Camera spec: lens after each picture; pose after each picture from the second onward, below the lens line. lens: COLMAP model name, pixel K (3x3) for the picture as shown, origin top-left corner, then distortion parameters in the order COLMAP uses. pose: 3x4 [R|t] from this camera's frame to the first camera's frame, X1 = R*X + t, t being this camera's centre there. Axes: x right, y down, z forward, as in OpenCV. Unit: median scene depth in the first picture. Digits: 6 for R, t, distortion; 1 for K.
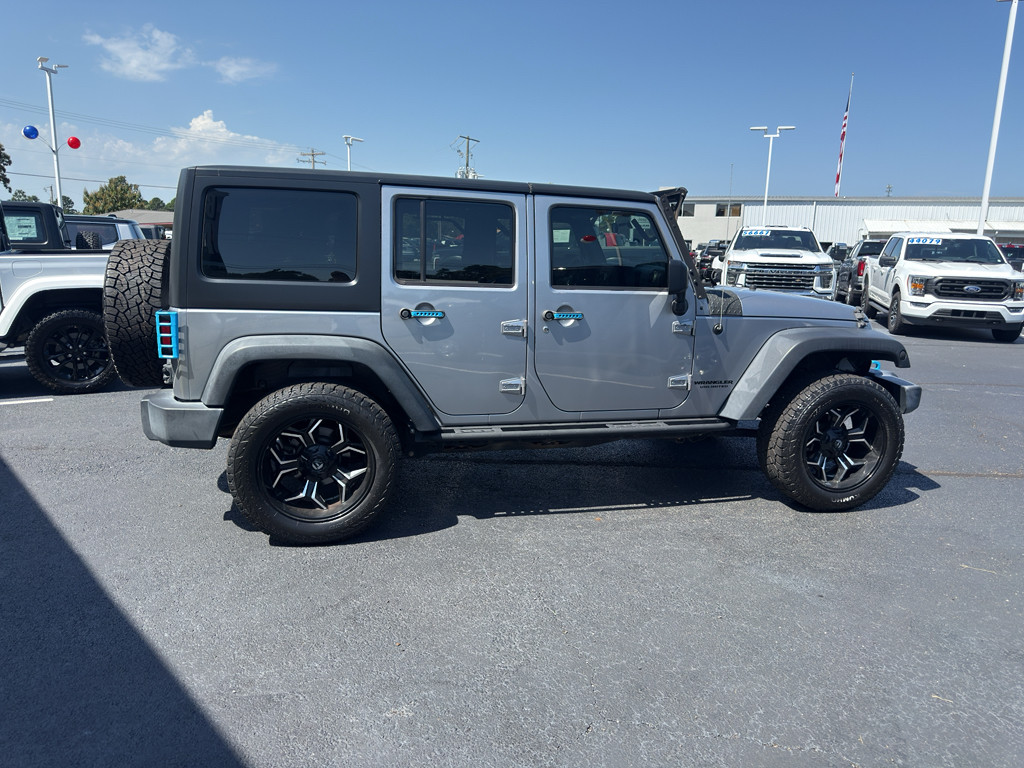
lens RADIAL K [[706.6, 0, 508.6], [0, 706.6, 379.1], [0, 0, 1]] dist [0.030364, -0.037100]
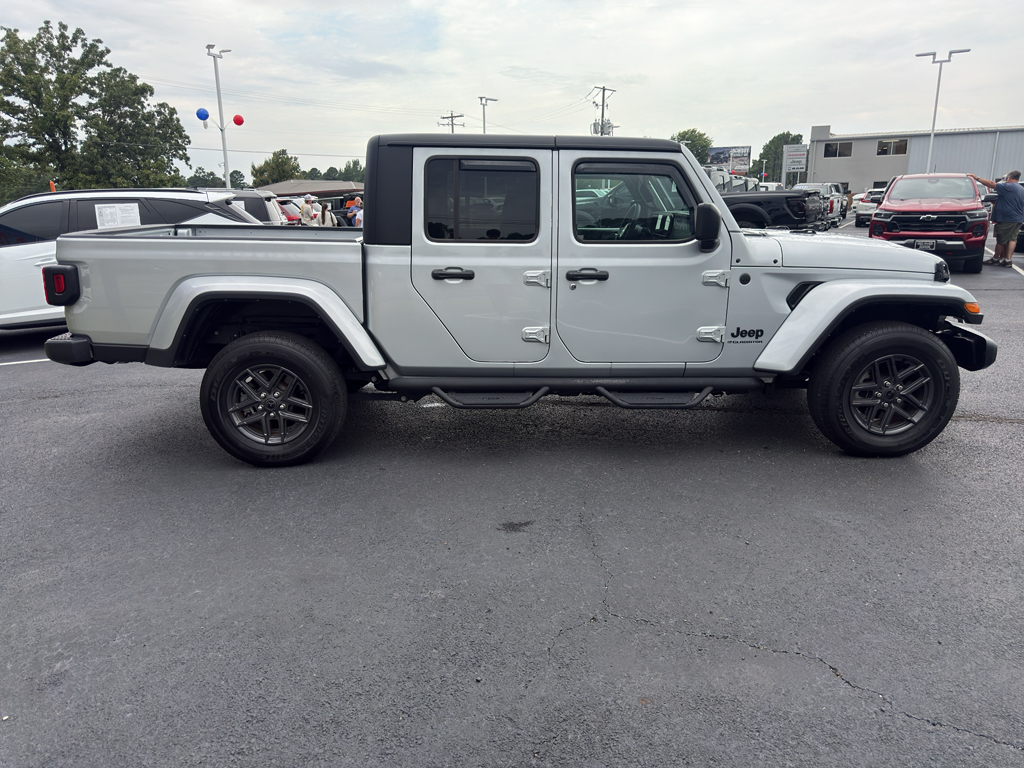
lens RADIAL K [[706.6, 0, 491.9], [0, 706.6, 371.1], [0, 0, 1]] dist [0.030364, -0.037100]
pose [[0.976179, 0.010410, -0.216718, 0.041860], [-0.000014, 0.998851, 0.047920, 0.005015], [0.216968, -0.046776, 0.975057, -0.018374]]
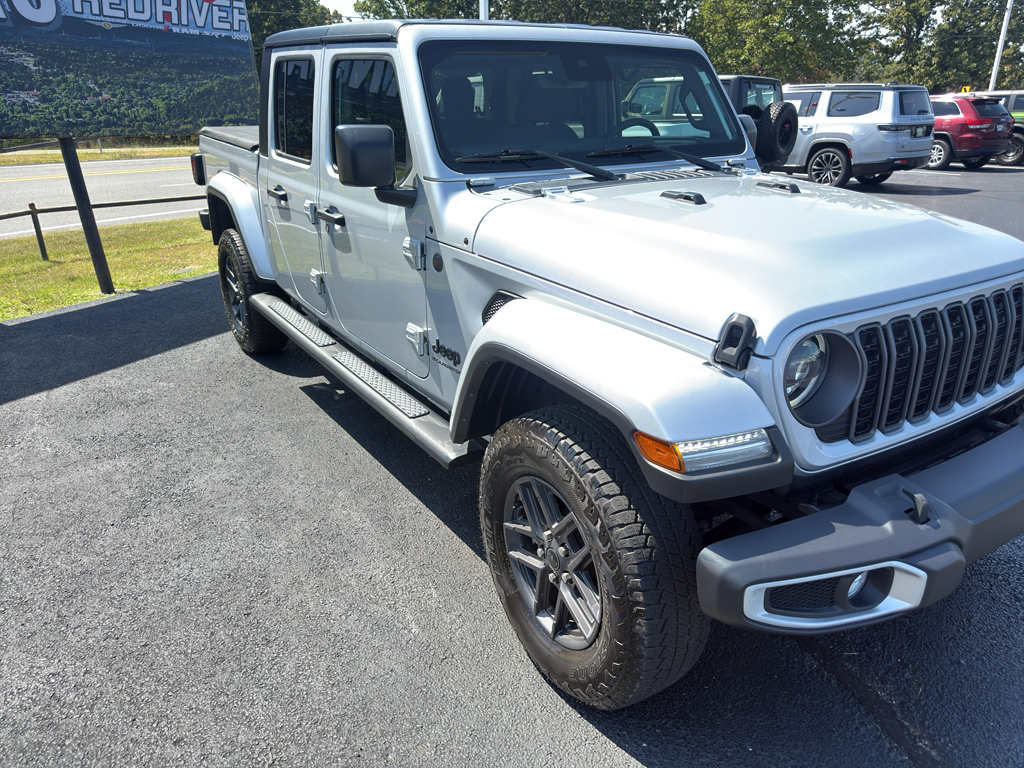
lens RADIAL K [[706.6, 0, 513.2], [0, 706.6, 364.1], [0, 0, 1]] dist [0.030364, -0.037100]
pose [[0.306393, 0.307709, -0.900799, 0.249756], [-0.170460, 0.948751, 0.266110, -0.038490], [0.936518, 0.072016, 0.343143, 0.229815]]
